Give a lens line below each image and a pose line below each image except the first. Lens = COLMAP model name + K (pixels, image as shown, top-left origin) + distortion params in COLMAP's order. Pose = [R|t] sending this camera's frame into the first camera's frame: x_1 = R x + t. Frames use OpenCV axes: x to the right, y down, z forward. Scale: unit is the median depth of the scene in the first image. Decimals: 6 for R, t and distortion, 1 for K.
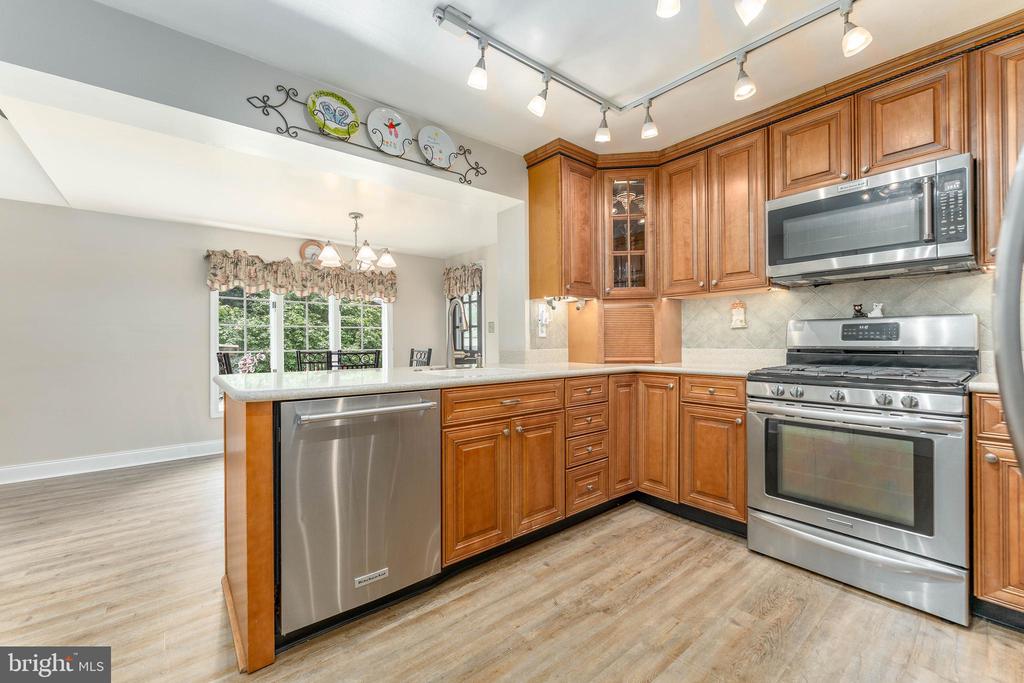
lens RADIAL K [[414.0, 0, 509.9], [0, 414.0, 340.7], [0, 0, 1]] dist [-0.001540, -0.000267]
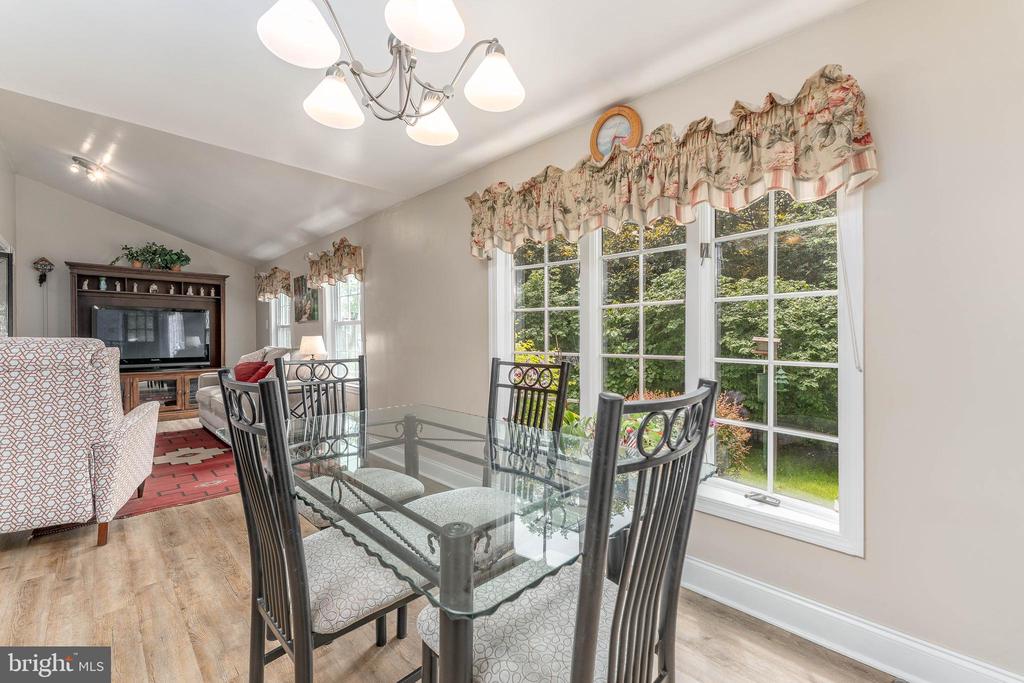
lens RADIAL K [[422.9, 0, 504.9], [0, 422.9, 339.3], [0, 0, 1]] dist [-0.000005, -0.000008]
pose [[0.091243, 0.015041, -0.995715, -0.064872], [0.004197, 0.999871, 0.015488, -0.006208], [0.995820, -0.005592, 0.091168, 1.499717]]
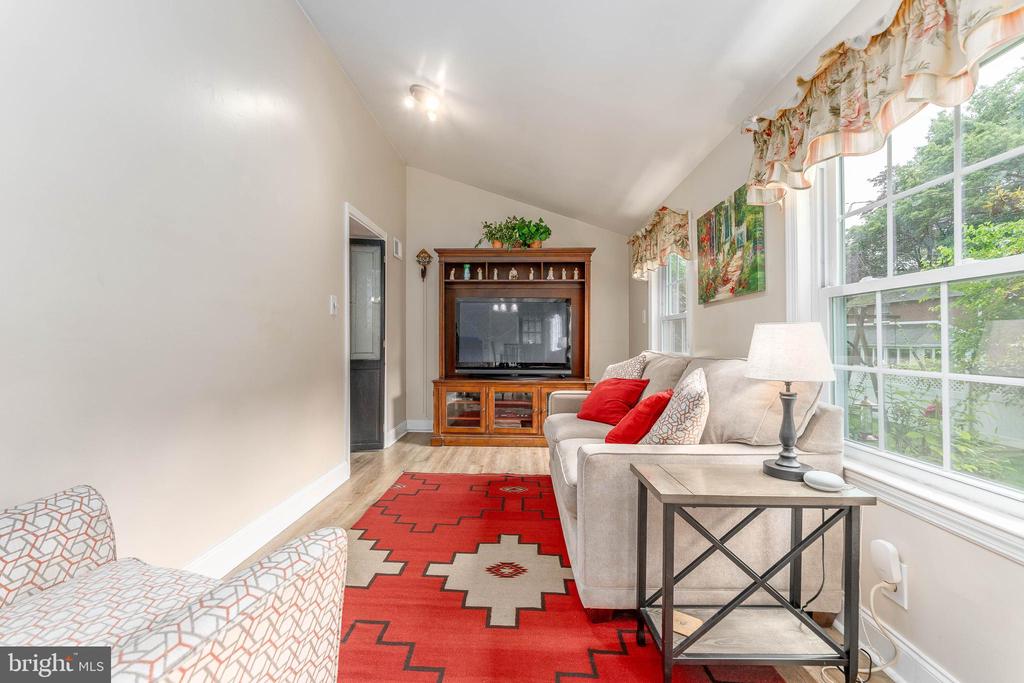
lens RADIAL K [[416.2, 0, 507.9], [0, 416.2, 341.2], [0, 0, 1]] dist [-0.002462, -0.000355]
pose [[-0.660006, 0.009451, -0.751201, -1.121247], [0.005469, 0.999955, 0.007775, 0.017970], [0.751240, 0.001023, -0.660028, 0.994384]]
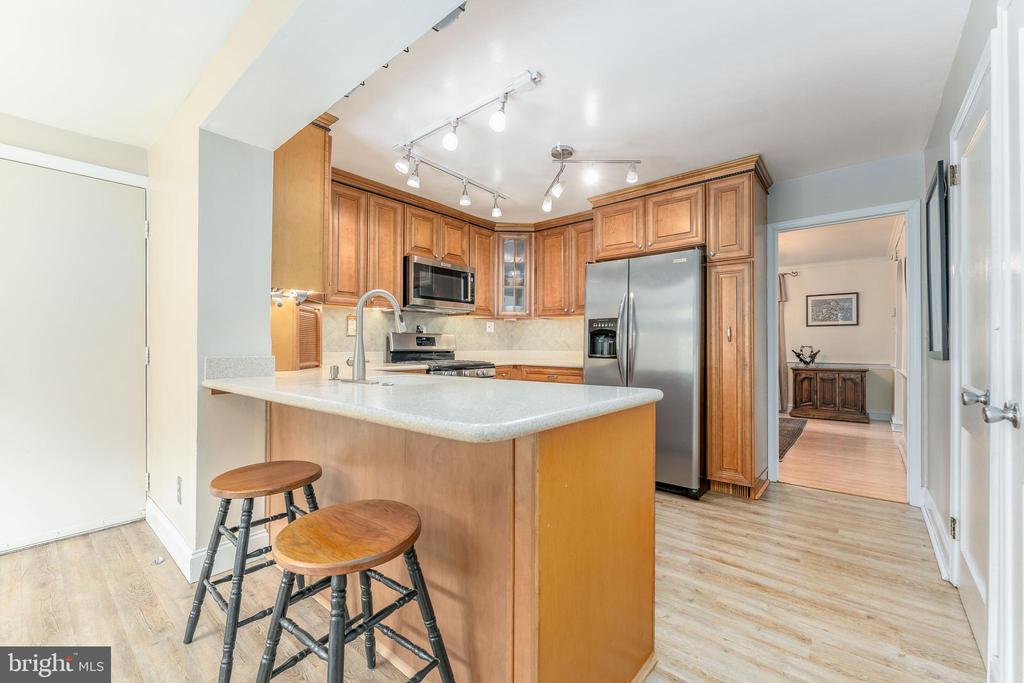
lens RADIAL K [[421.9, 0, 509.8], [0, 421.9, 341.7], [0, 0, 1]] dist [-0.000282, -0.000150]
pose [[-0.189220, 0.015307, 0.981815, -0.849788], [-0.004667, 0.999853, -0.016488, 0.007981], [-0.981924, -0.007702, -0.189121, 0.812954]]
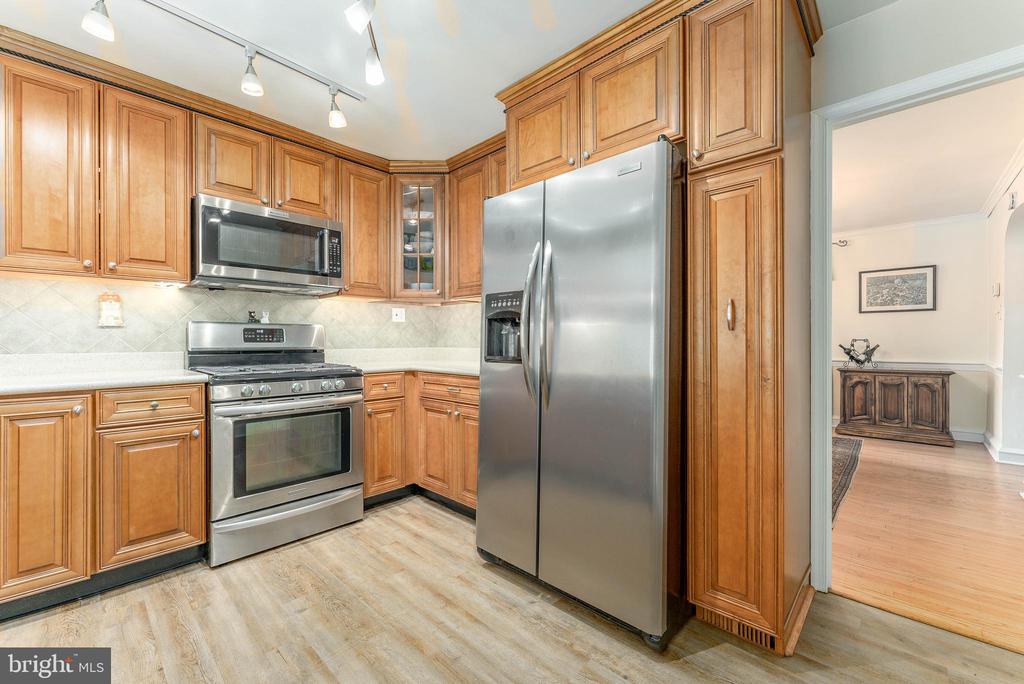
lens RADIAL K [[416.2, 0, 507.9], [0, 416.2, 341.7], [0, 0, 1]] dist [-0.002462, -0.000355]
pose [[-0.123227, 0.004812, 0.992367, -0.342522], [0.000524, 0.999988, -0.004784, 0.002897], [-0.992378, -0.000070, -0.123228, 0.367561]]
